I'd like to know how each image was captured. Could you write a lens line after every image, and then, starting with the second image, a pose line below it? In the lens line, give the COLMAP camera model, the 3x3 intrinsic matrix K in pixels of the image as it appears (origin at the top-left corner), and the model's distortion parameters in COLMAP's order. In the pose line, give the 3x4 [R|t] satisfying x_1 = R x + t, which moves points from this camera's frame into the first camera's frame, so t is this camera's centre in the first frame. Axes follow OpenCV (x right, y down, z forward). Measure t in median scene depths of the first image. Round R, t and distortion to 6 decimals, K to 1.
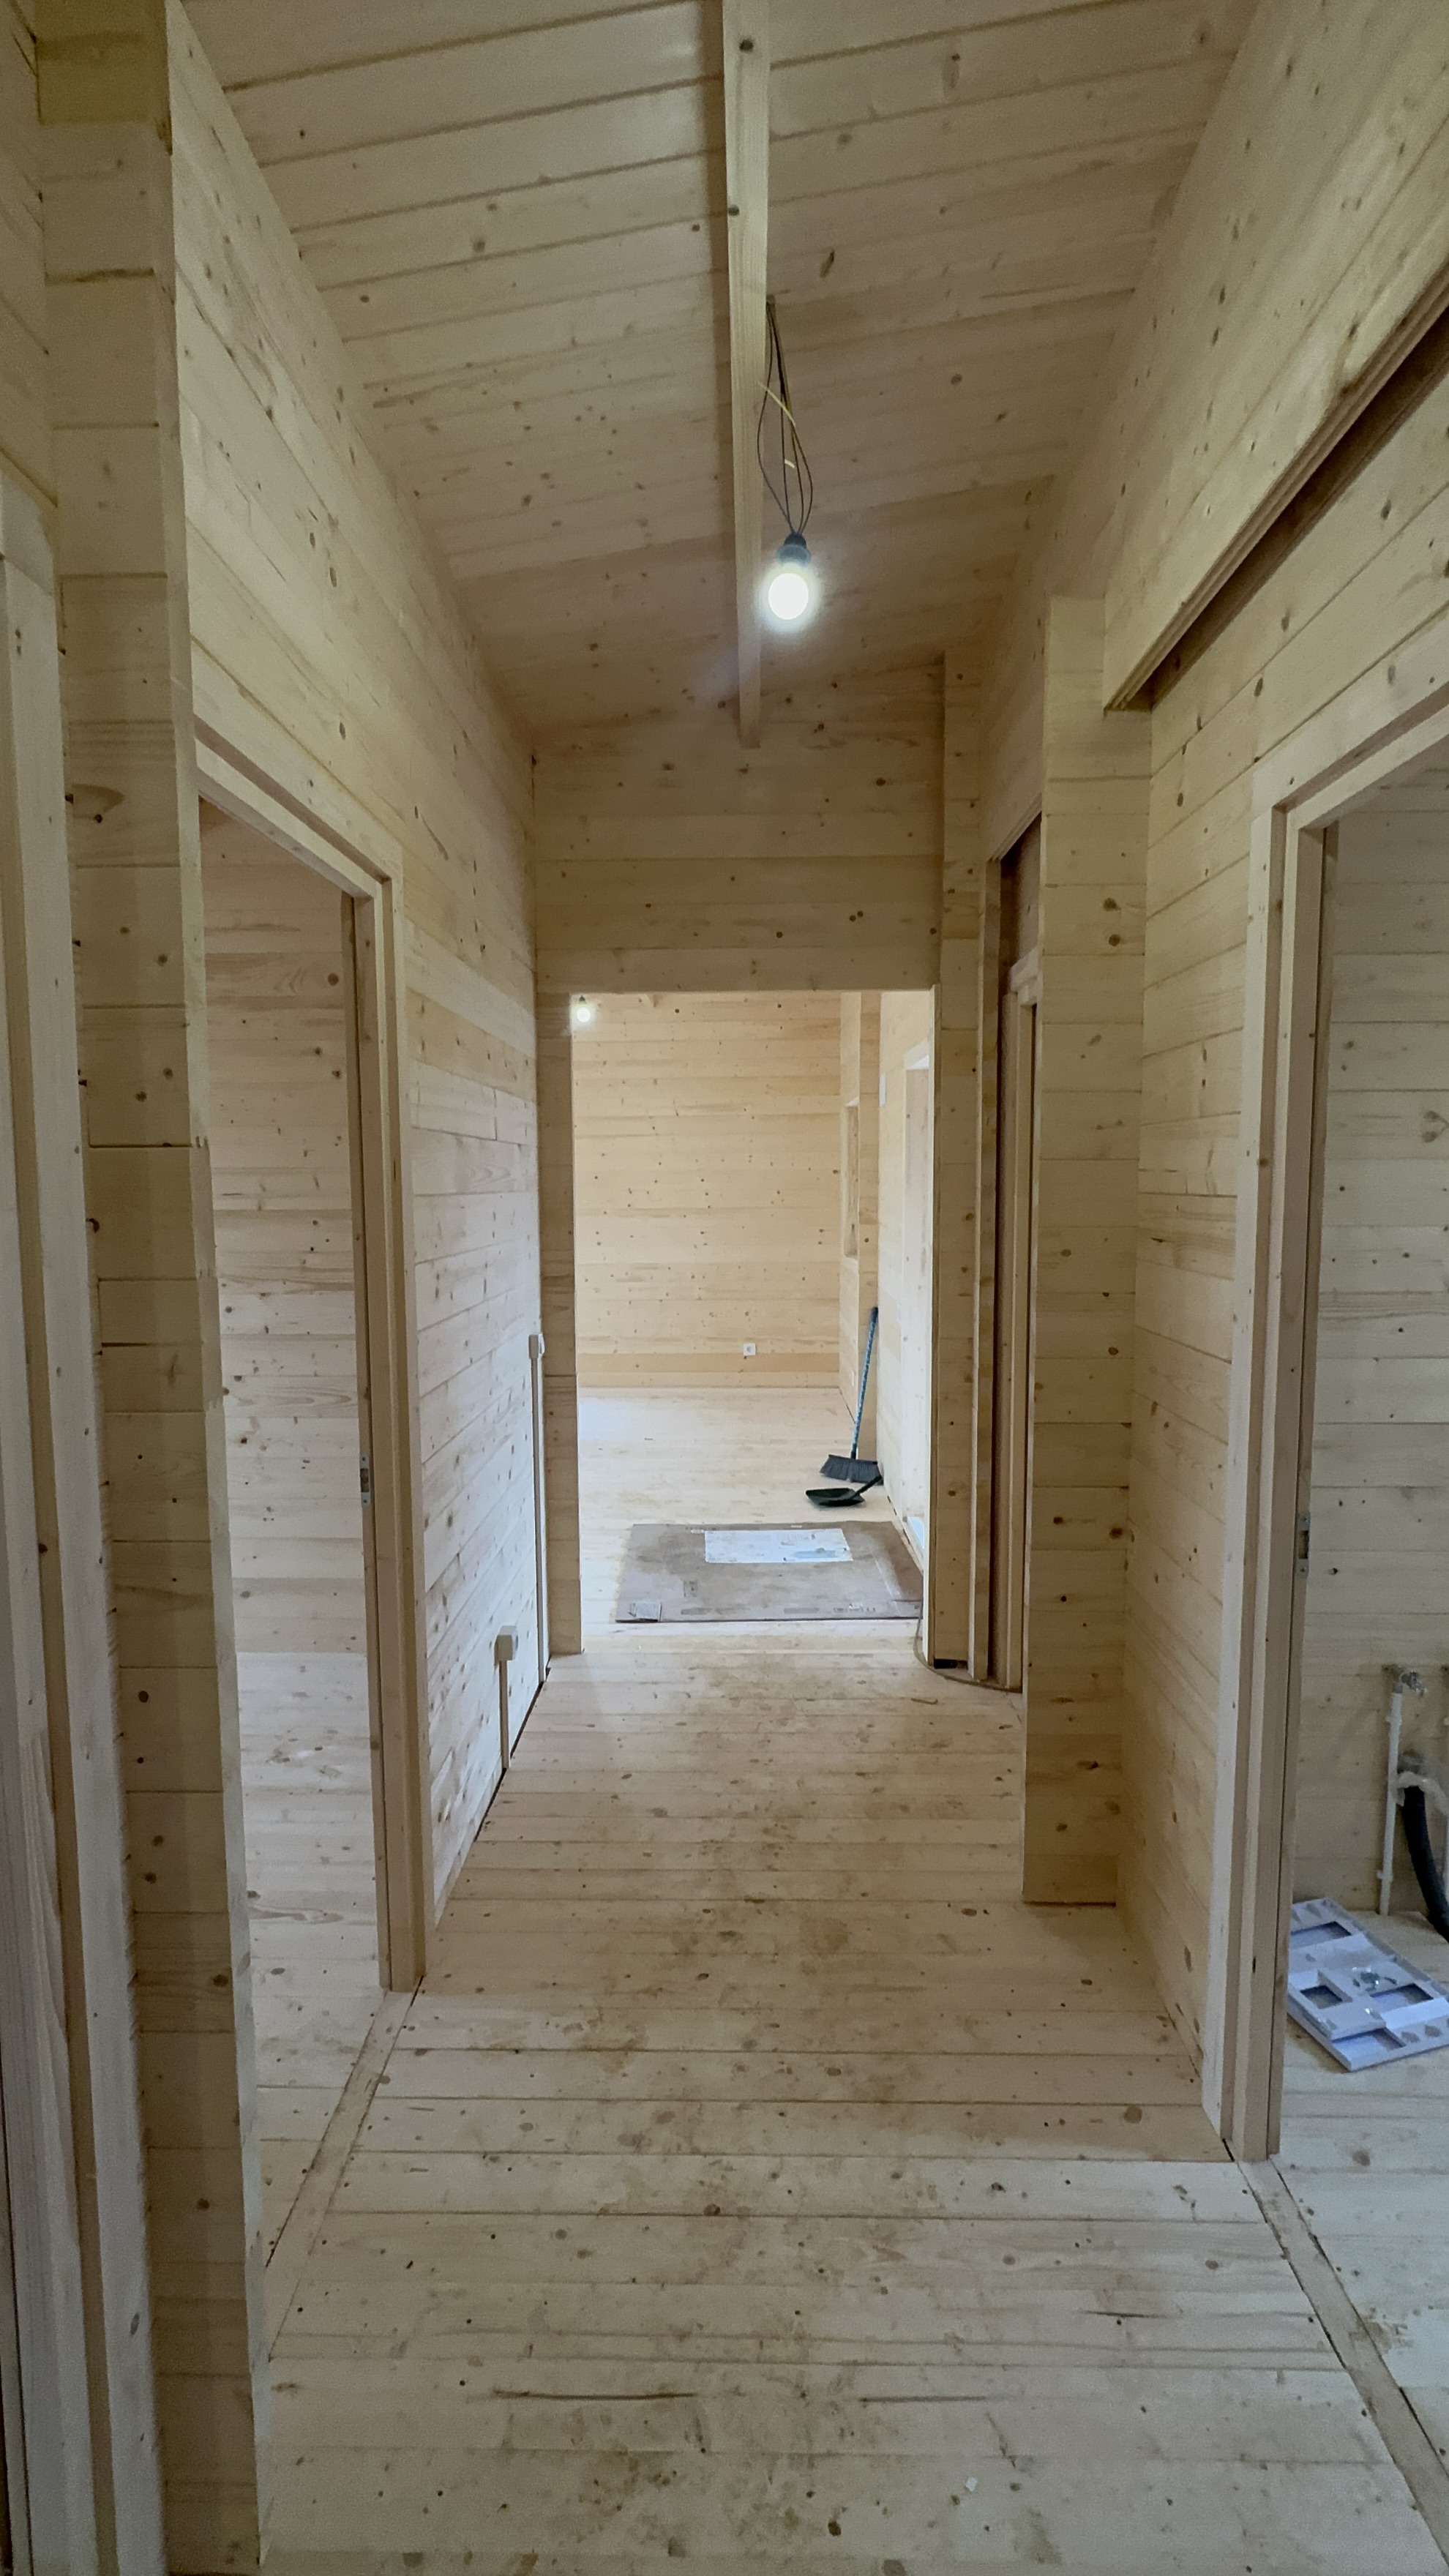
lens RADIAL K [[1166.1, 0, 724.5], [0, 1166.1, 1288.0], [0, 0, 1]] dist [-0.001491, -0.000151]
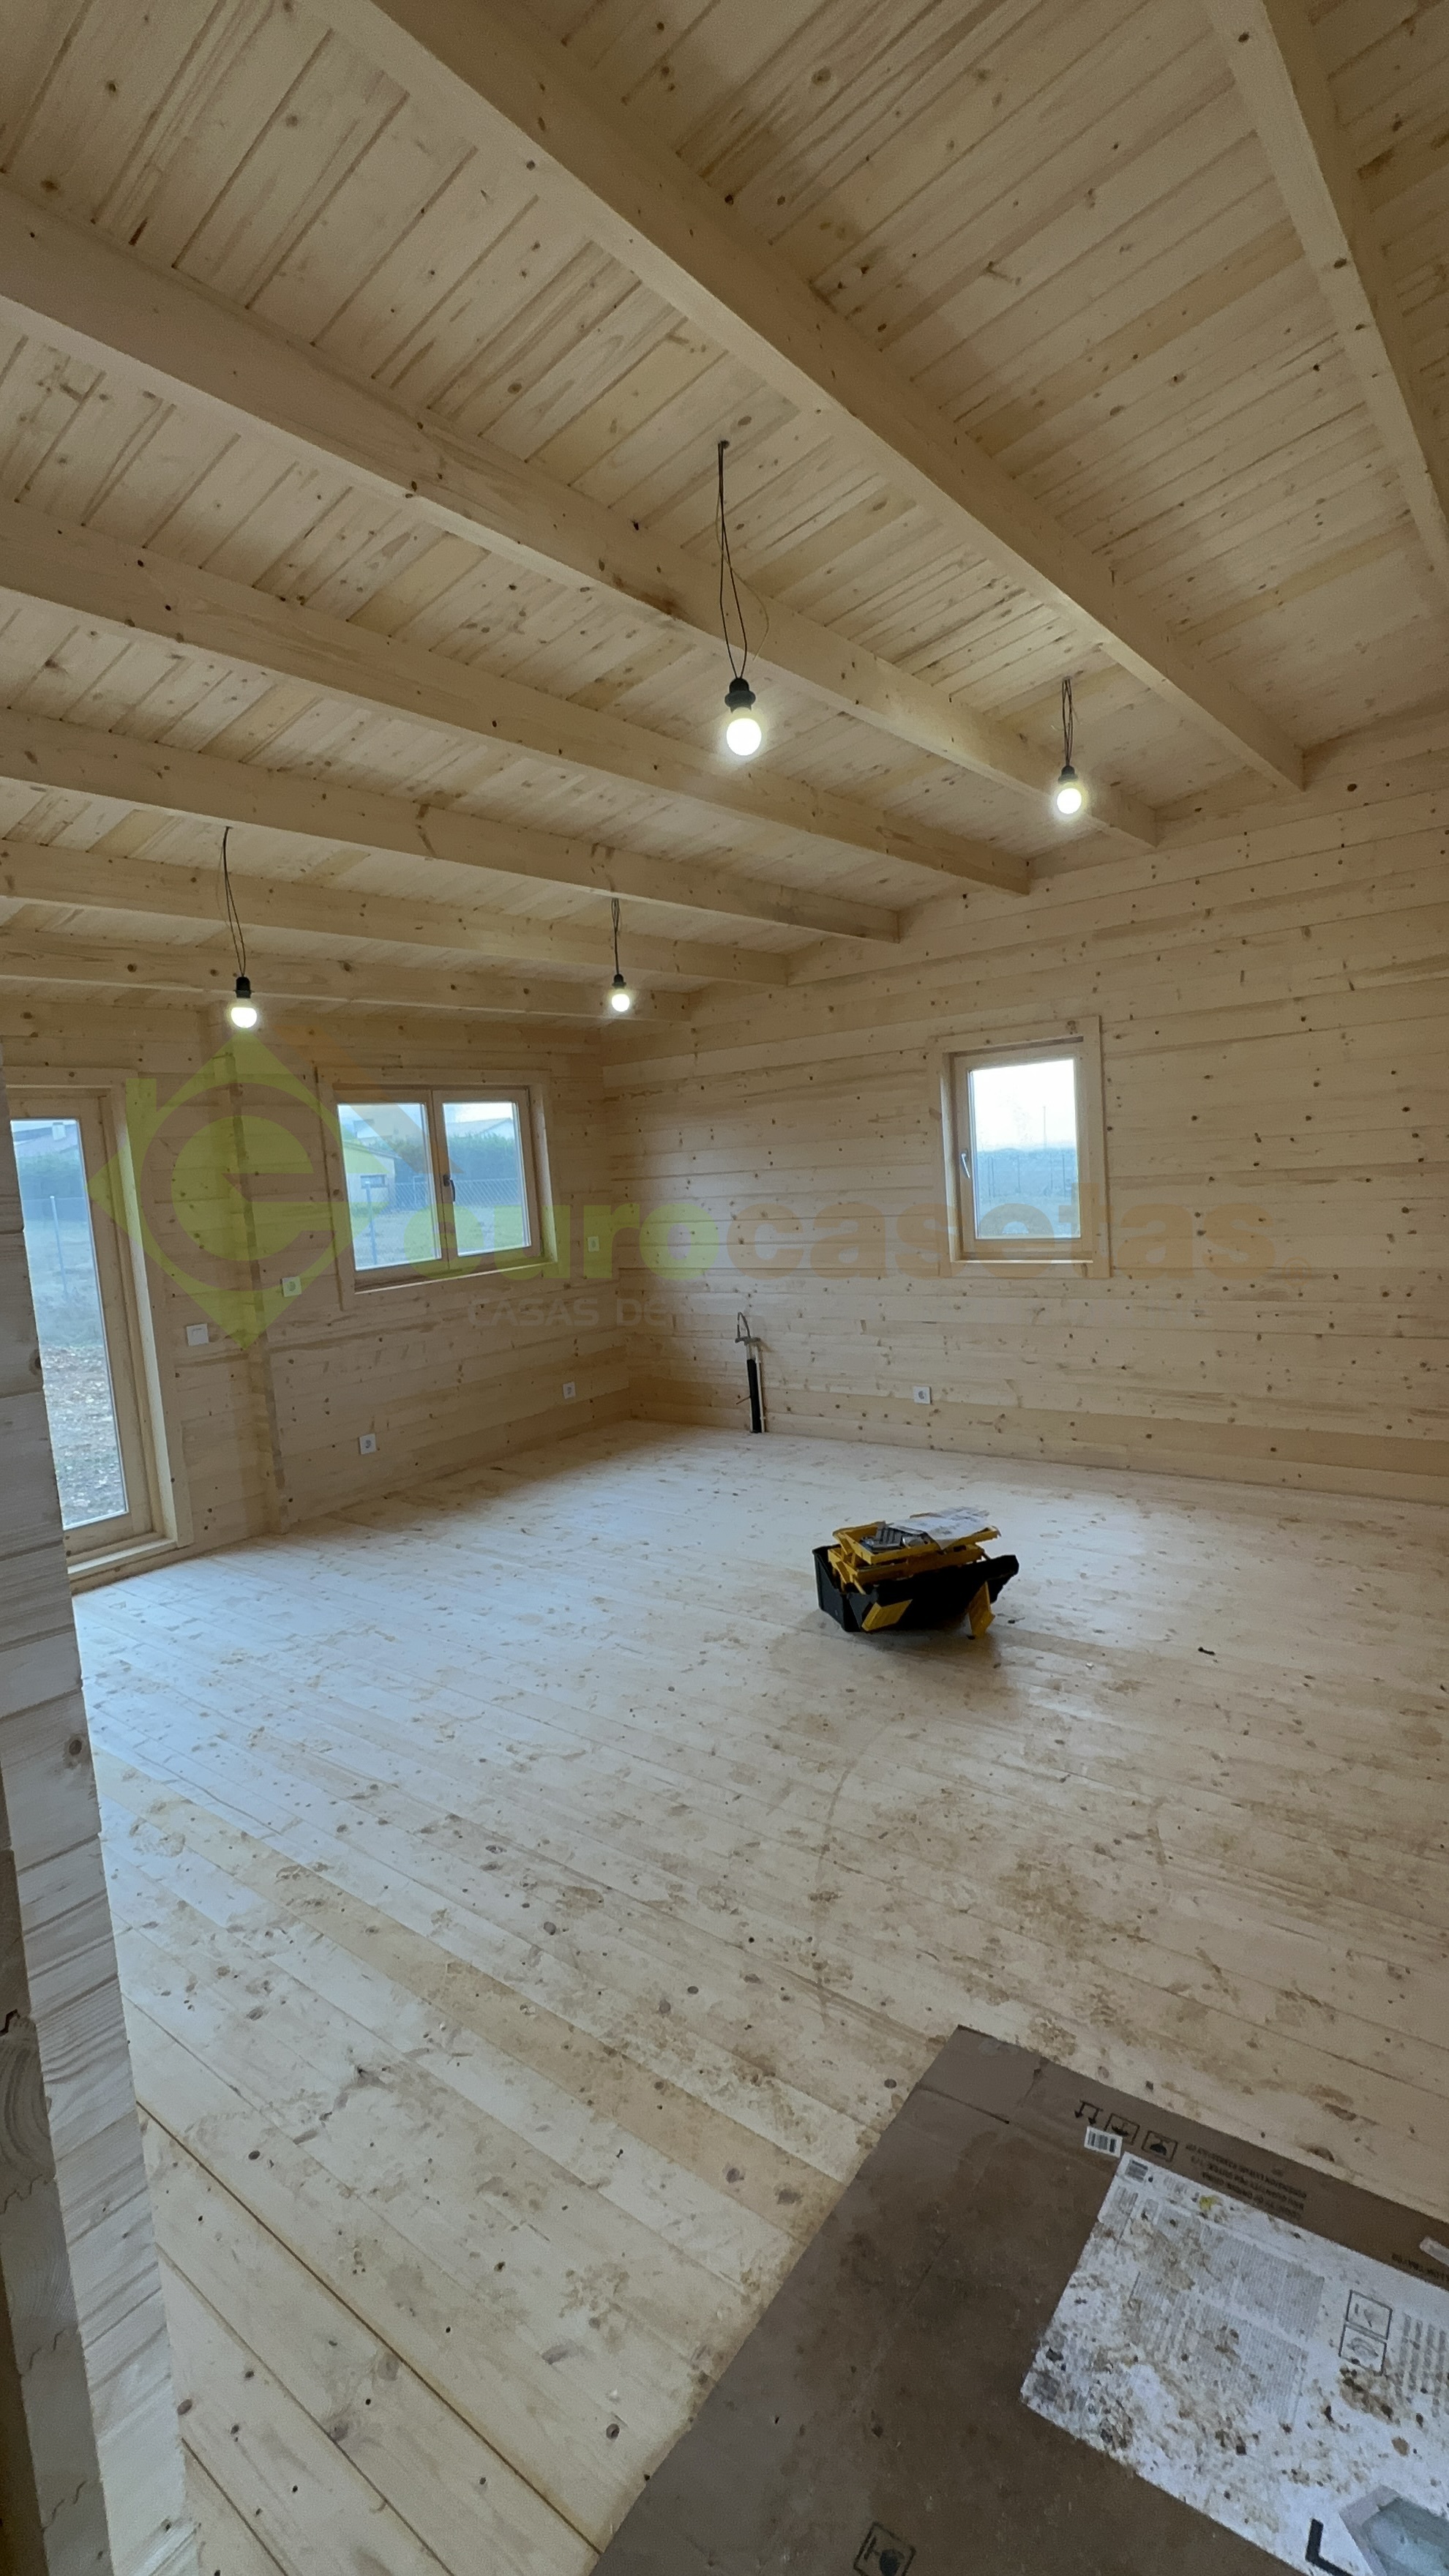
lens RADIAL K [[1166.1, 0, 724.5], [0, 1166.1, 1288.0], [0, 0, 1]] dist [-0.001491, -0.000151]
pose [[0.792846, 0.014472, -0.609250, 0.057426], [0.011256, 0.999200, 0.038383, -0.035975], [0.609318, -0.037290, 0.792048, 0.401520]]
